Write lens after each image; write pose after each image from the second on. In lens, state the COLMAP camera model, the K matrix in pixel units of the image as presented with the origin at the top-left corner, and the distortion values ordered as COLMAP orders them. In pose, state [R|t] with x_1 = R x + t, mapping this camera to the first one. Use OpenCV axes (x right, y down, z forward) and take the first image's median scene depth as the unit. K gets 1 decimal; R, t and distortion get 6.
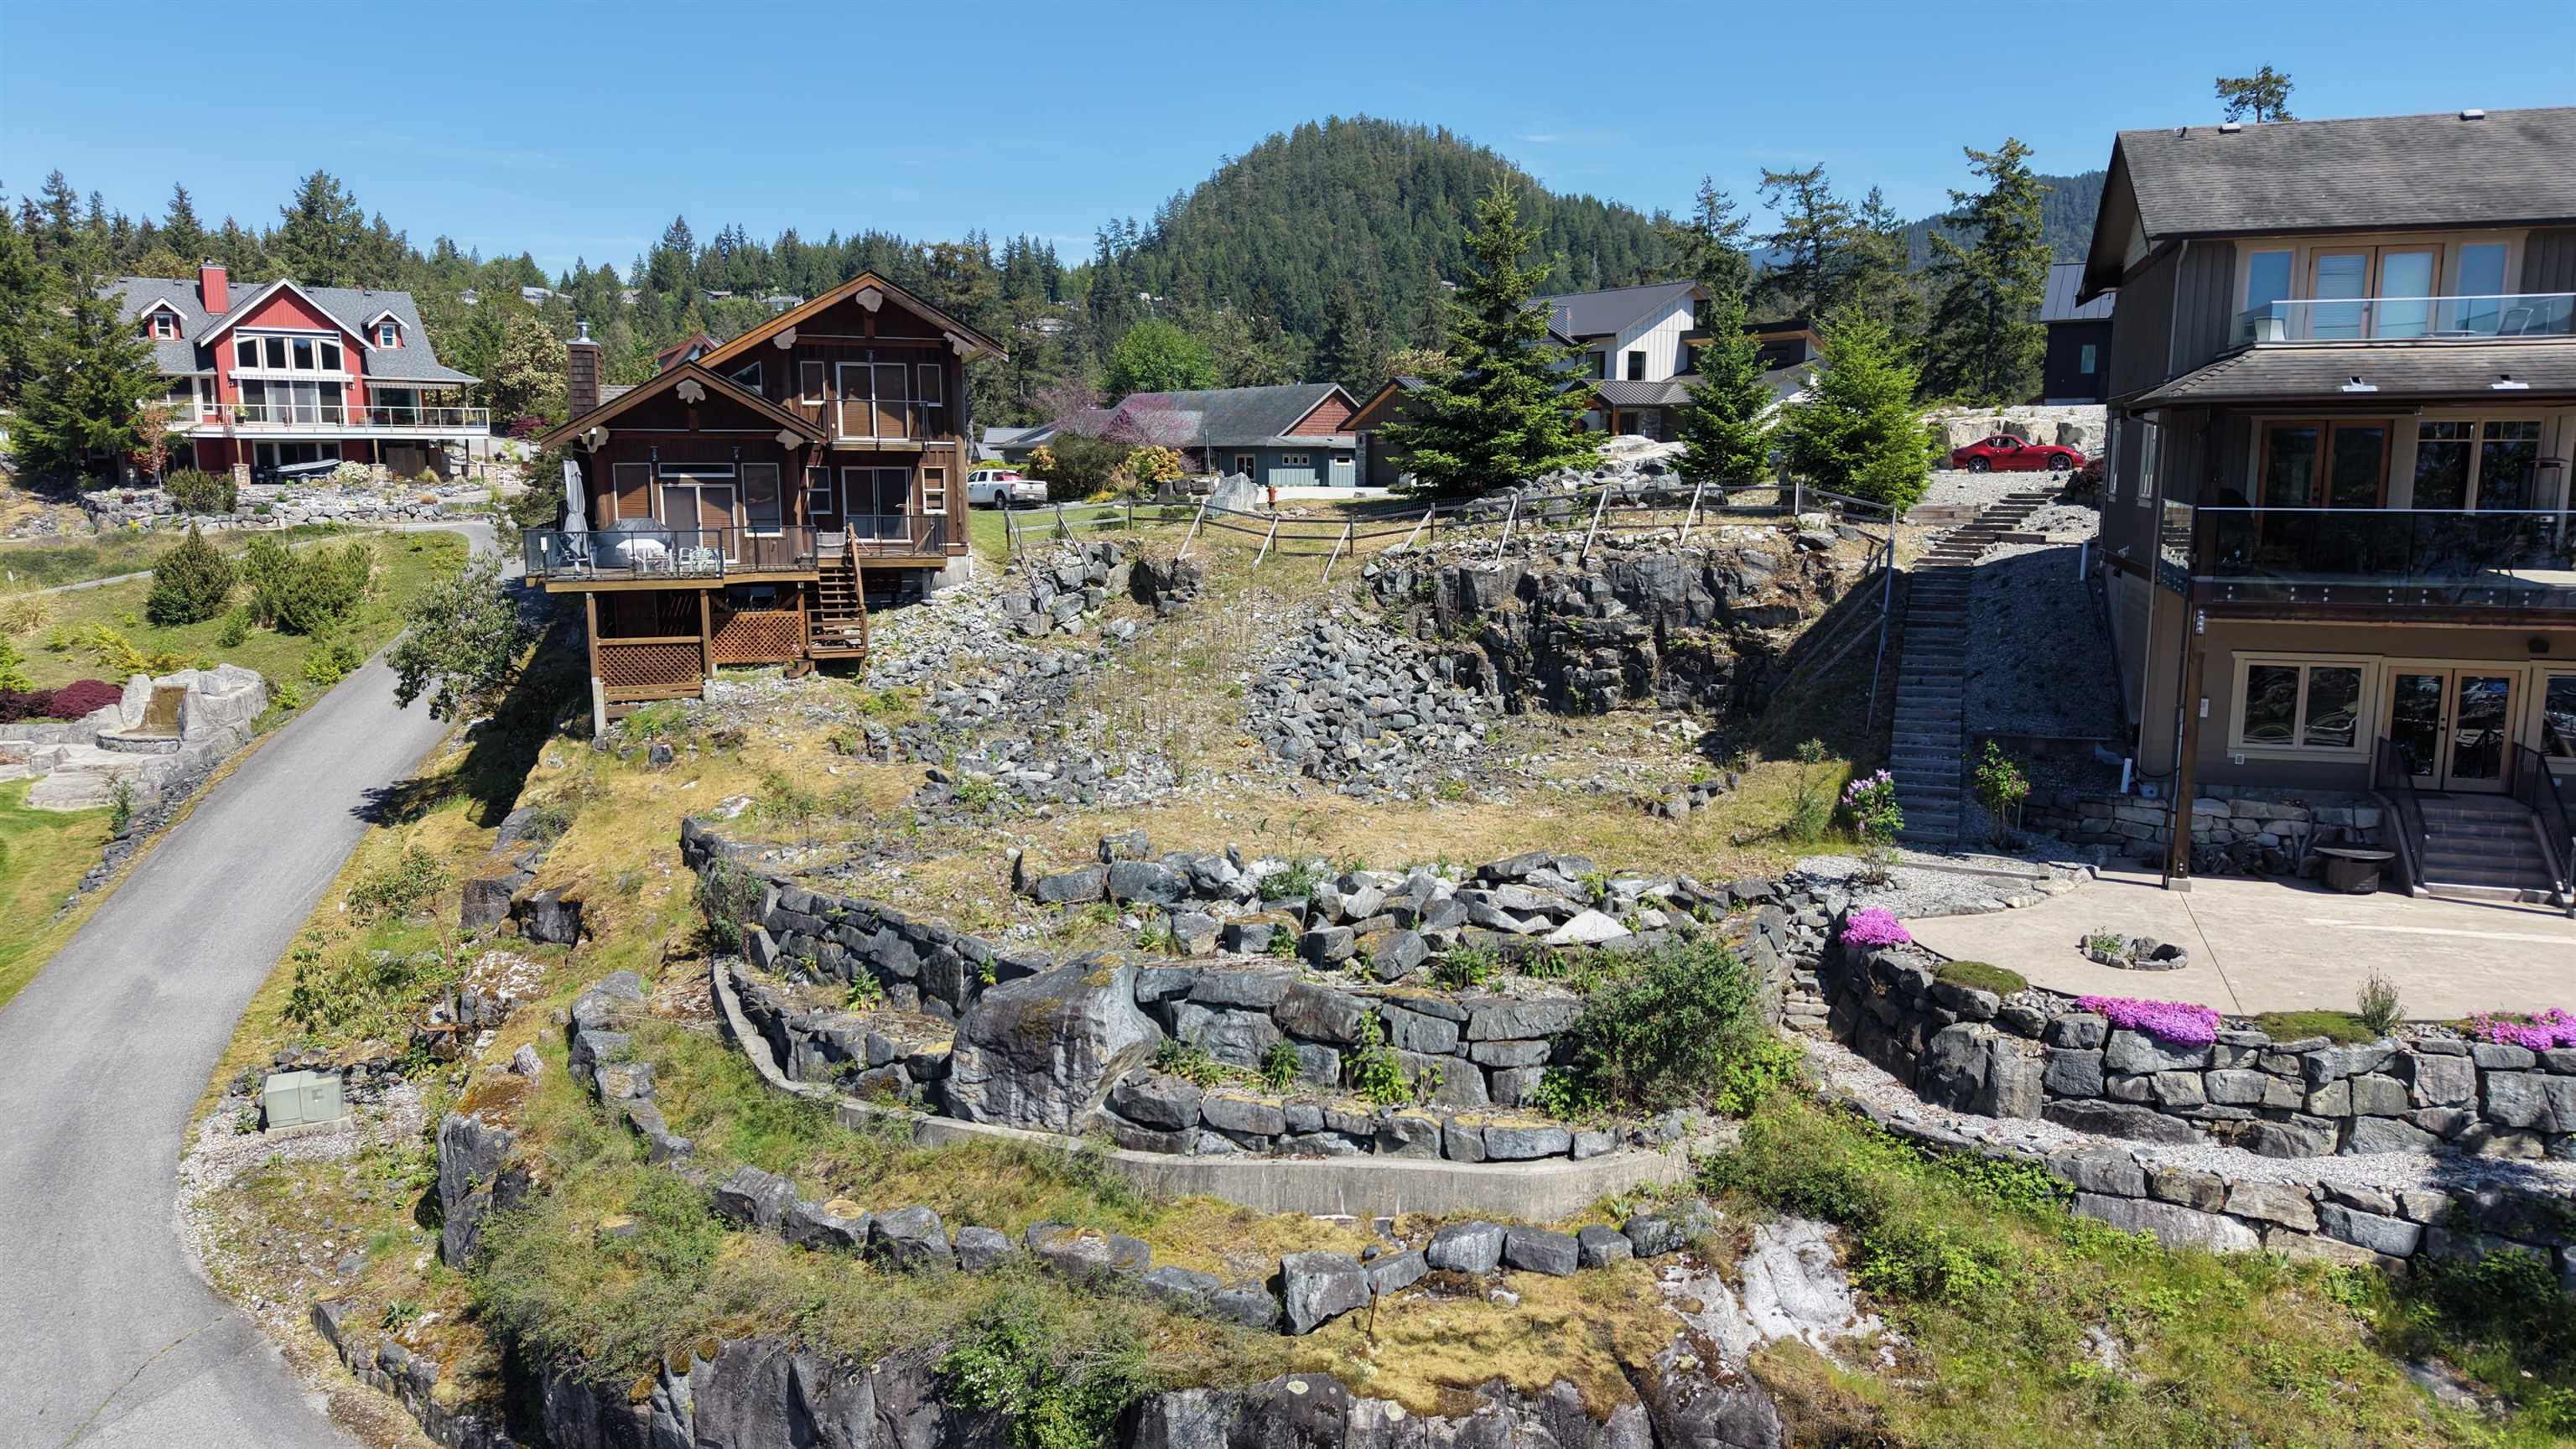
lens RADIAL K [[1701.6, 0, 1278.7], [0, 1701.6, 733.7], [0, 0, 1]] dist [0.069821, -0.107008]
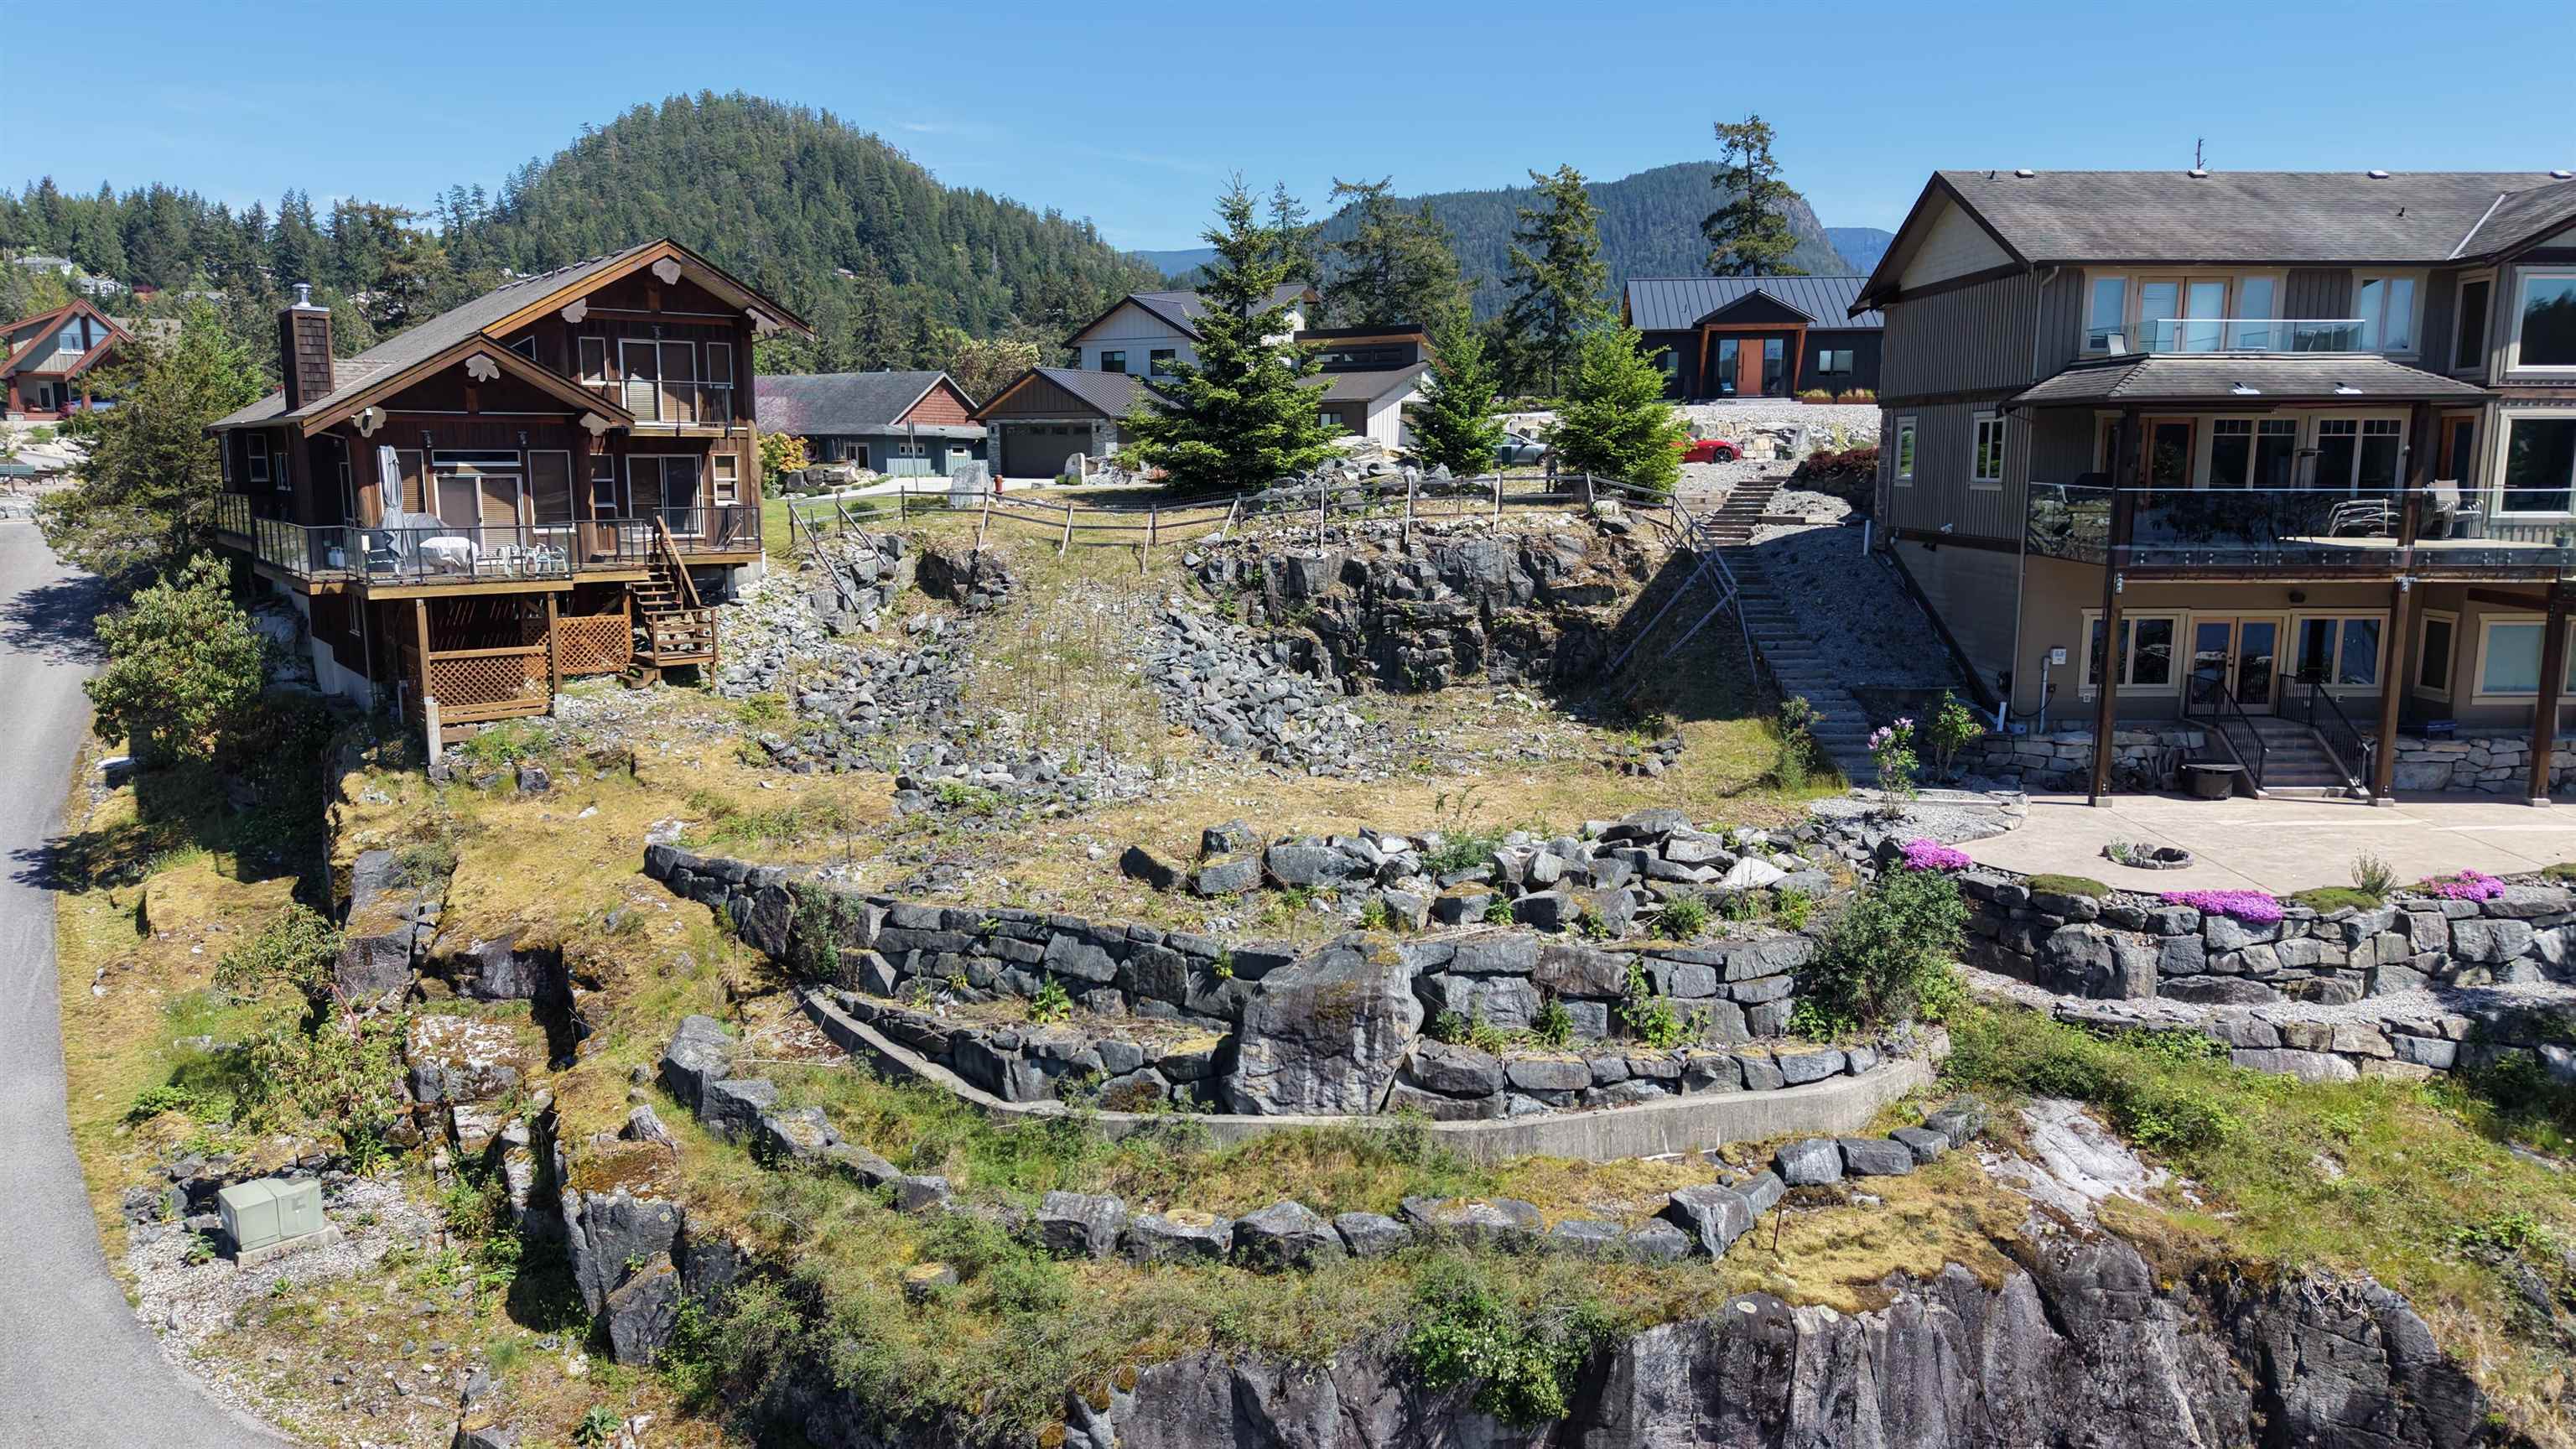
lens RADIAL K [[1701.6, 0, 1278.7], [0, 1701.6, 733.7], [0, 0, 1]] dist [0.069821, -0.107008]
pose [[0.939841, -0.051635, 0.337687, -0.403154], [0.050818, 0.998644, 0.011266, -0.003122], [-0.337811, 0.006572, 0.941191, 0.056689]]
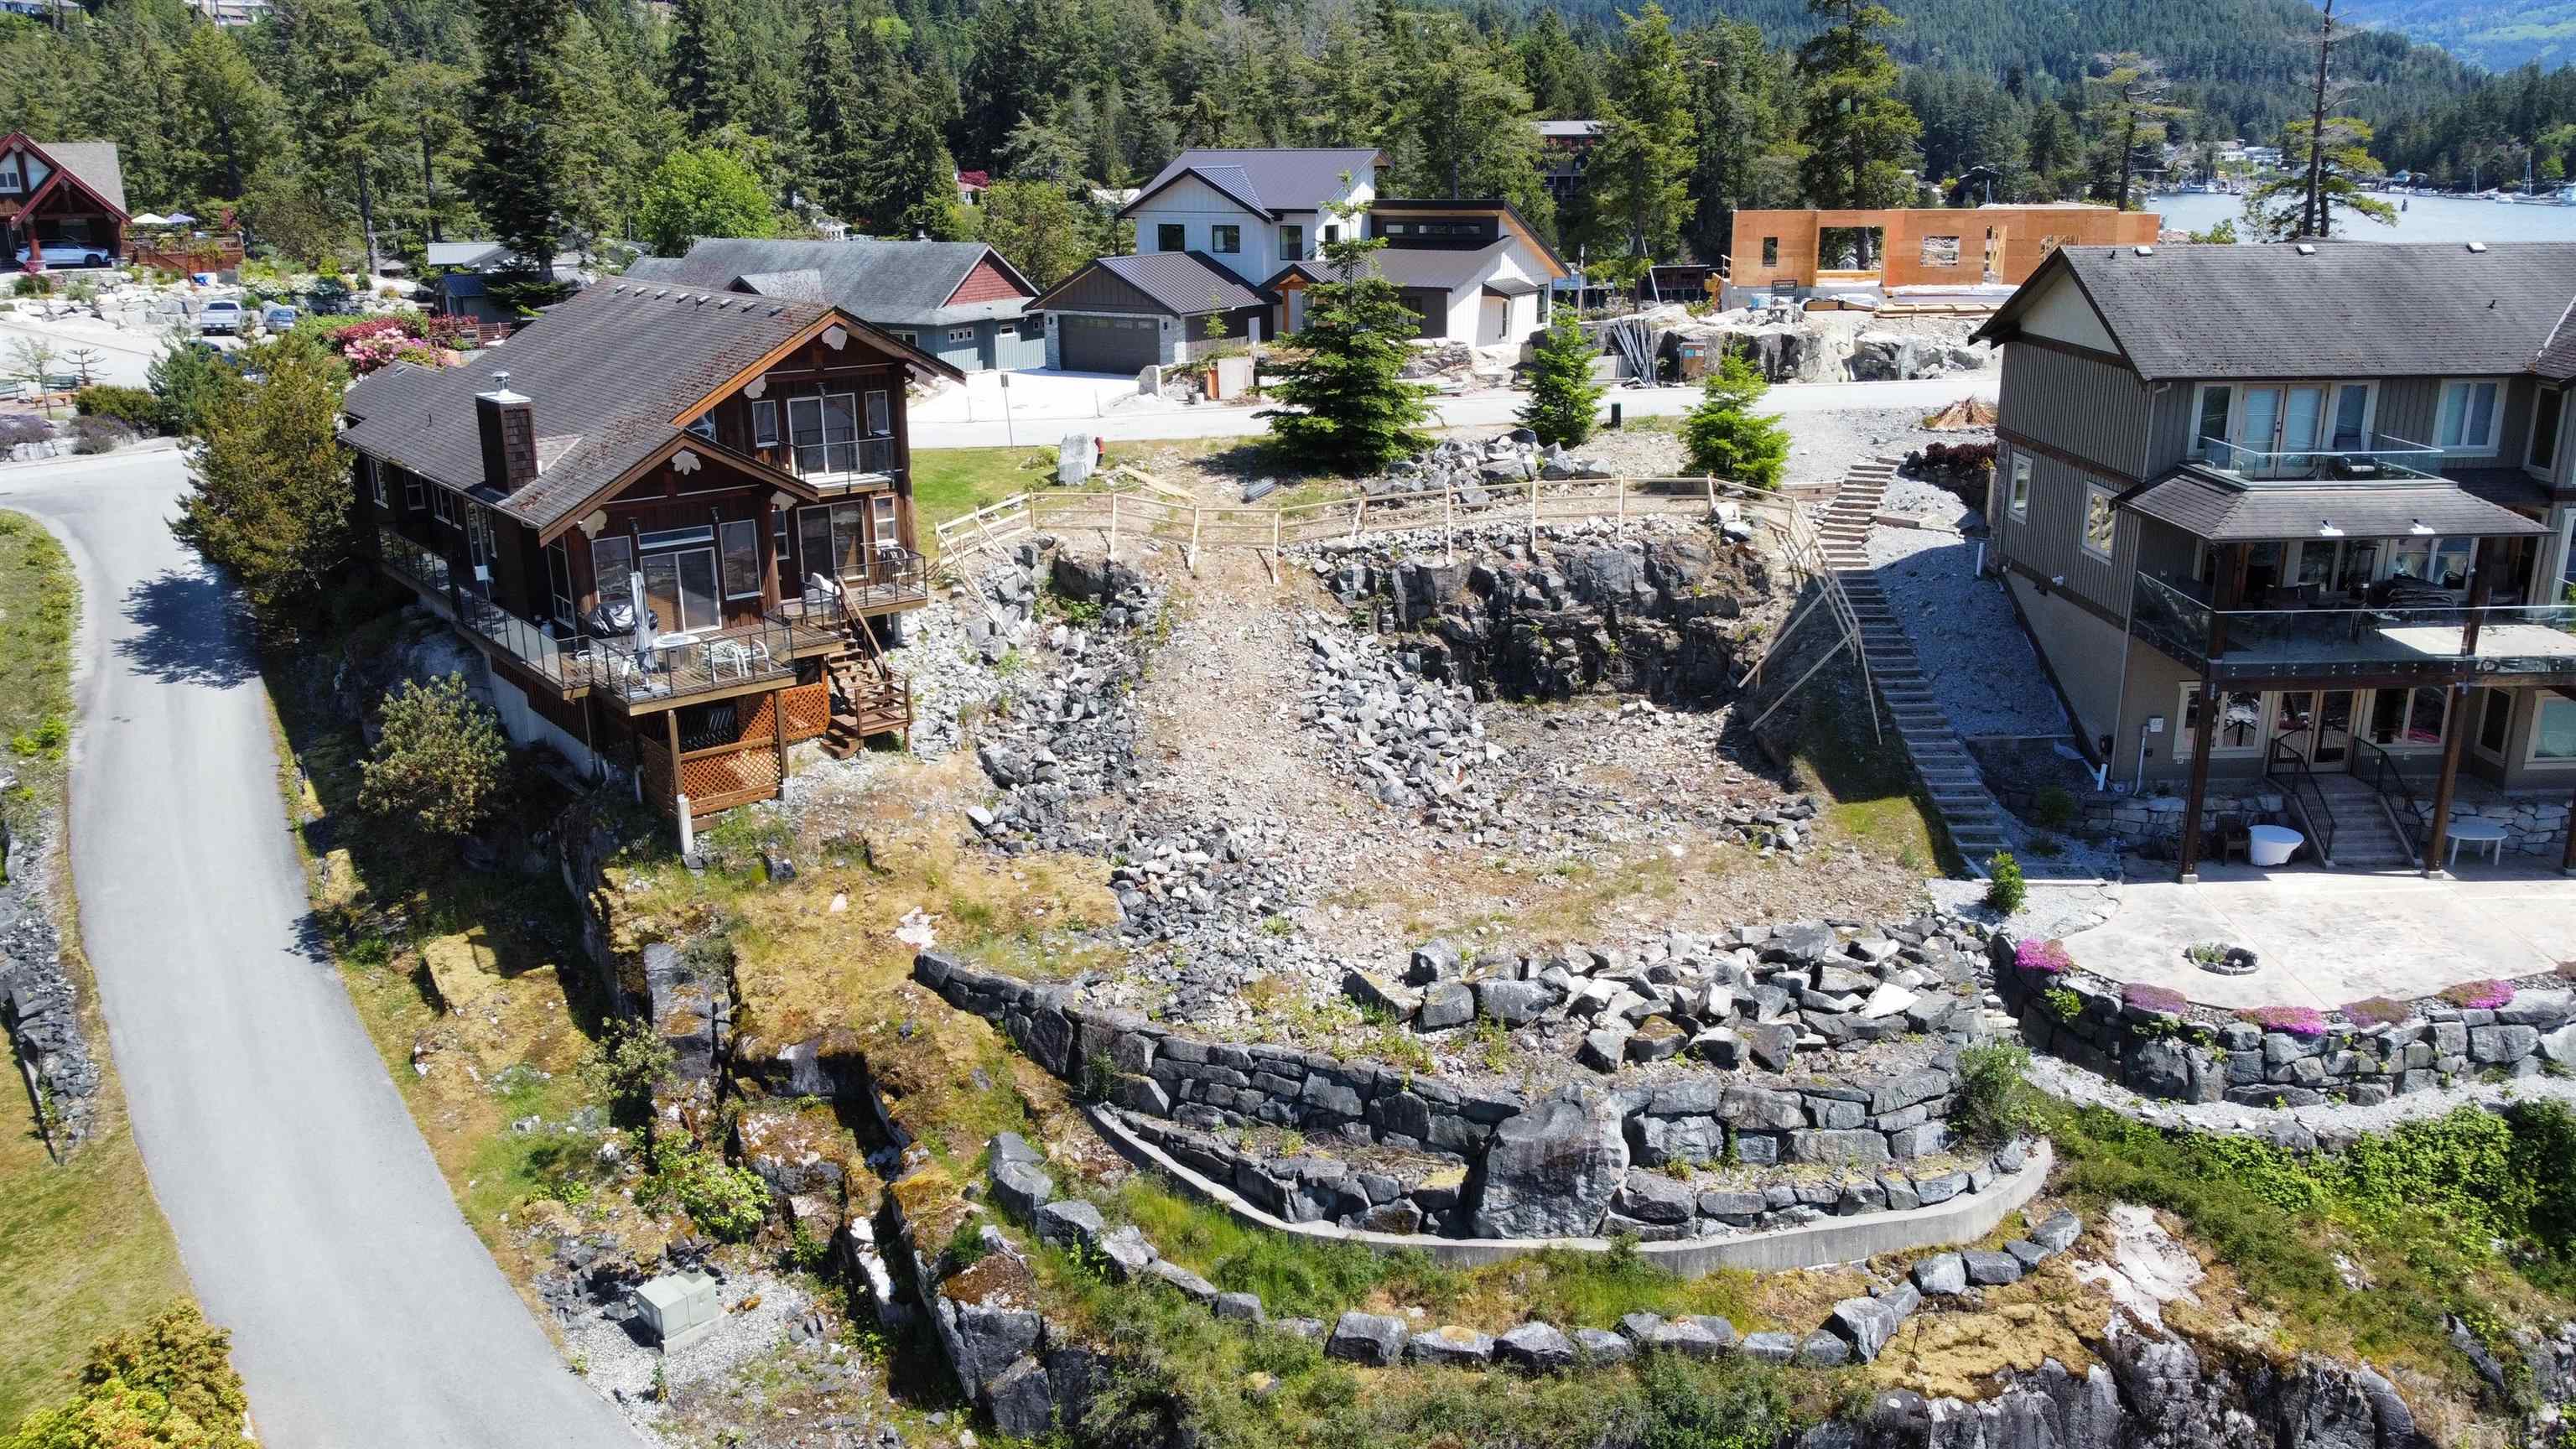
lens RADIAL K [[1952.4, 0, 1278.7], [0, 1952.4, 719.4], [0, 0, 1]] dist [-0.006780, -0.005103]
pose [[0.937131, -0.108269, 0.331759, -0.616545], [0.065223, 0.988244, 0.138276, -0.282741], [-0.342830, -0.107944, 0.933175, -0.170306]]
